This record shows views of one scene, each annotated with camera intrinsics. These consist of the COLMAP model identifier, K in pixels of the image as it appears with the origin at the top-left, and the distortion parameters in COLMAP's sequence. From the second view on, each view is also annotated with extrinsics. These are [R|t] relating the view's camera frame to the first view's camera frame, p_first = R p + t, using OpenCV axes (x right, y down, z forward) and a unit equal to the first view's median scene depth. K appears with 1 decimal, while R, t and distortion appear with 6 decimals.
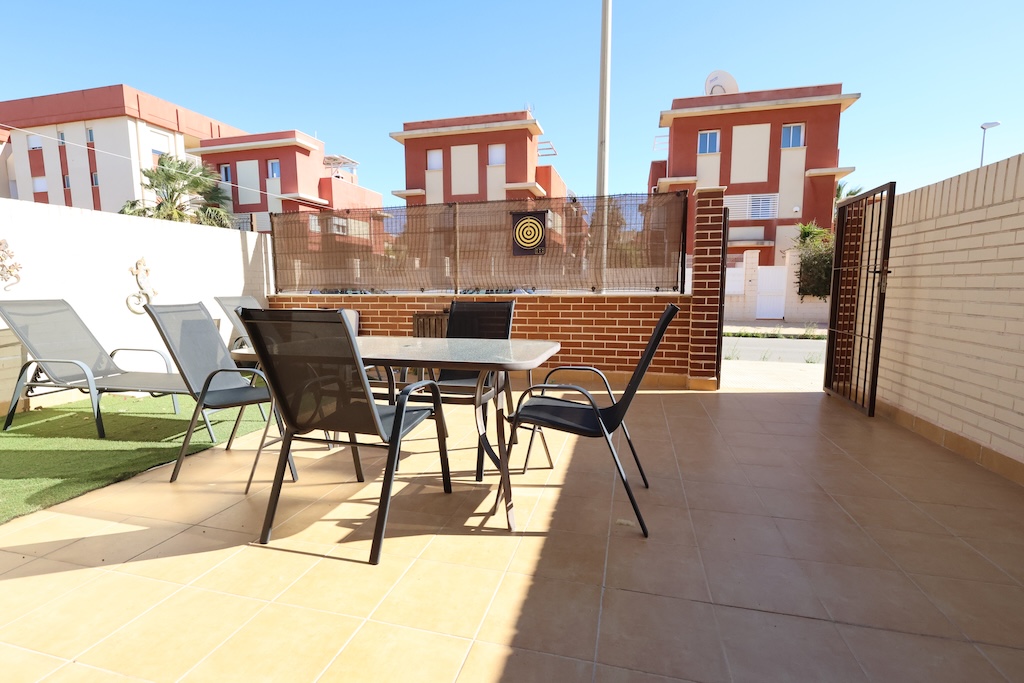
lens RADIAL K [[473.5, 0, 510.2], [0, 473.5, 344.8], [0, 0, 1]] dist [-0.001508, 0.000536]
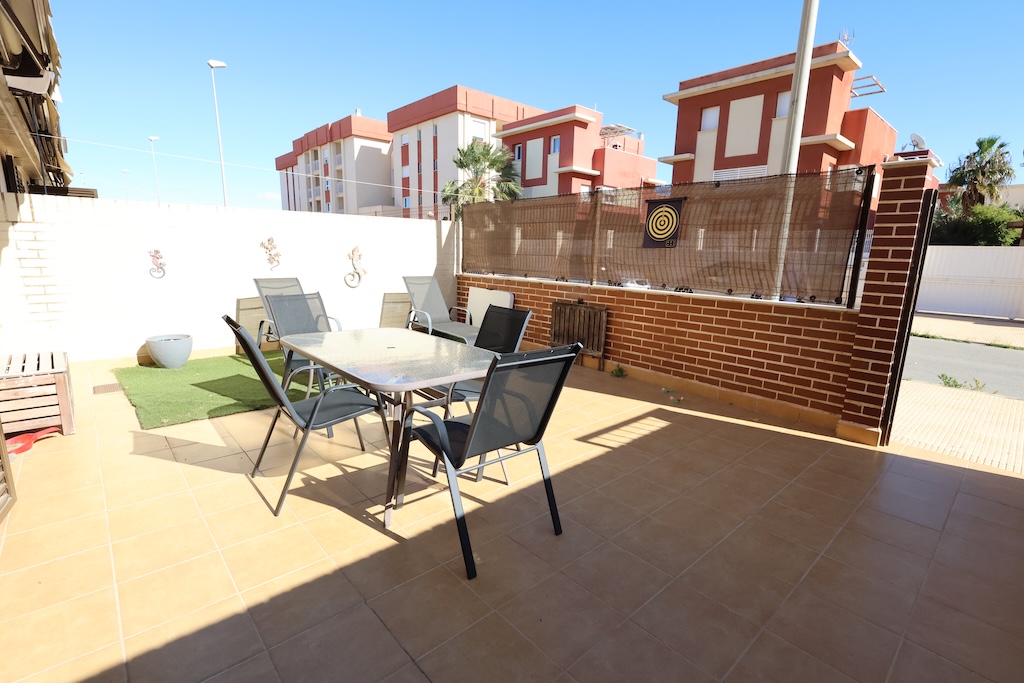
lens RADIAL K [[473.5, 0, 510.2], [0, 473.5, 344.8], [0, 0, 1]] dist [-0.001508, 0.000536]
pose [[0.834761, 0.132612, -0.534405, 0.064901], [-0.094664, 0.990677, 0.097967, -0.014684], [0.542414, -0.031190, 0.839532, 0.018138]]
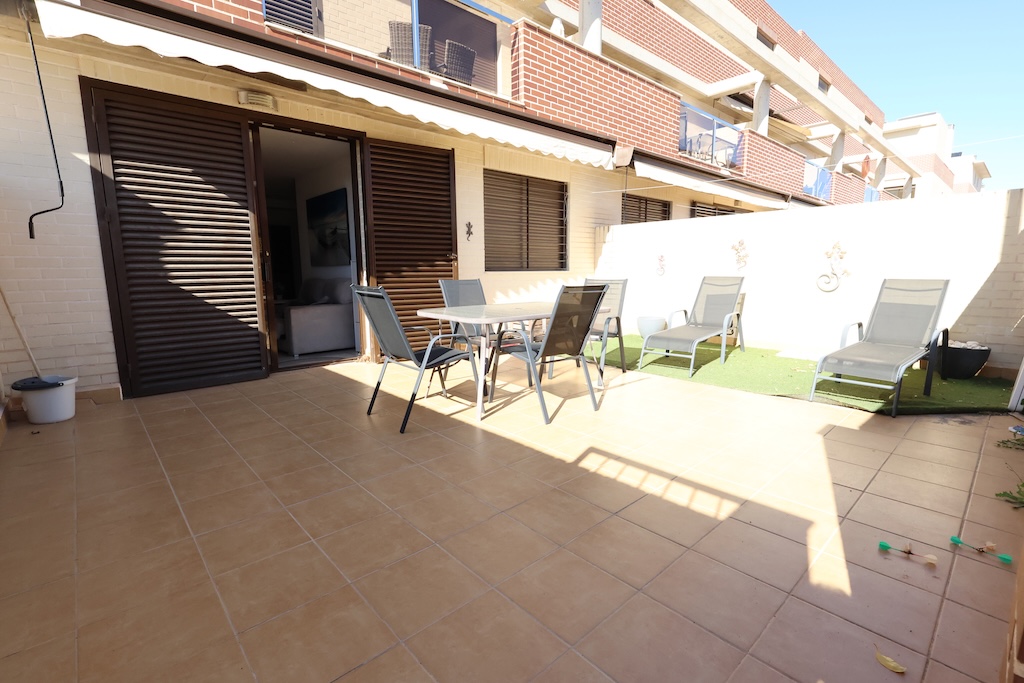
lens RADIAL K [[473.5, 0, 510.2], [0, 473.5, 344.8], [0, 0, 1]] dist [-0.001508, 0.000536]
pose [[-0.545098, 0.137583, -0.827006, 0.112465], [-0.095165, 0.969913, 0.224082, -0.023204], [0.832953, 0.200849, -0.515605, 0.181218]]
